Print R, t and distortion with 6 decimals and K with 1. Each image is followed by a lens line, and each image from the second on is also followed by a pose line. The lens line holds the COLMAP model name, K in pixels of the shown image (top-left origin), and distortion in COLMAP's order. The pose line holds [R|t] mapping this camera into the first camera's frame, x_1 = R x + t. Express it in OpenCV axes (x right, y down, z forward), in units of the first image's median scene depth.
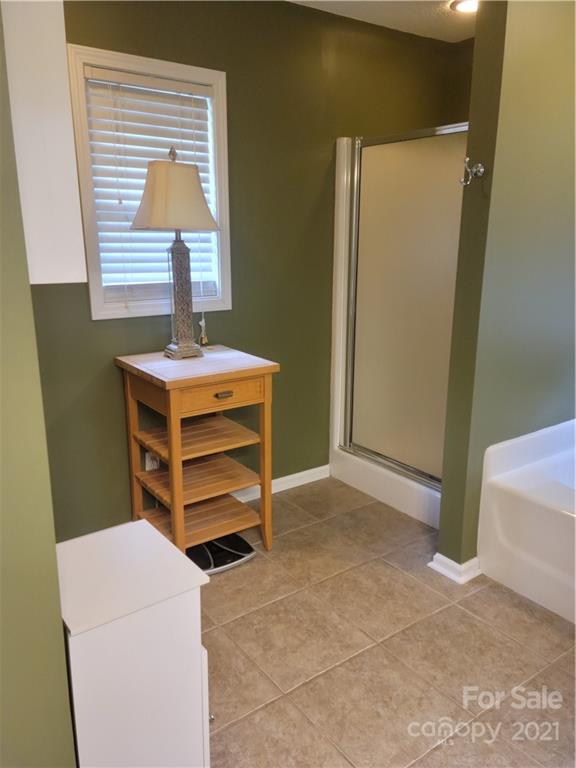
lens RADIAL K [[608.6, 0, 288.0], [0, 608.6, 384.0], [0, 0, 1]] dist [0.129058, -0.120270]
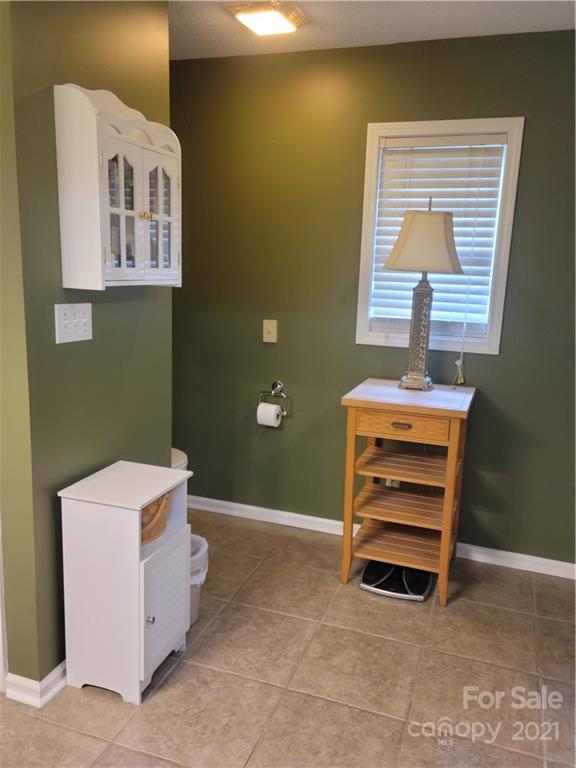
lens RADIAL K [[606.5, 0, 288.0], [0, 606.5, 384.0], [0, 0, 1]] dist [0.106497, -0.120408]
pose [[0.563197, 0.175750, -0.807416, 0.590074], [-0.236770, 0.970472, 0.046087, -0.051546], [0.791675, 0.165216, 0.588179, 0.214717]]
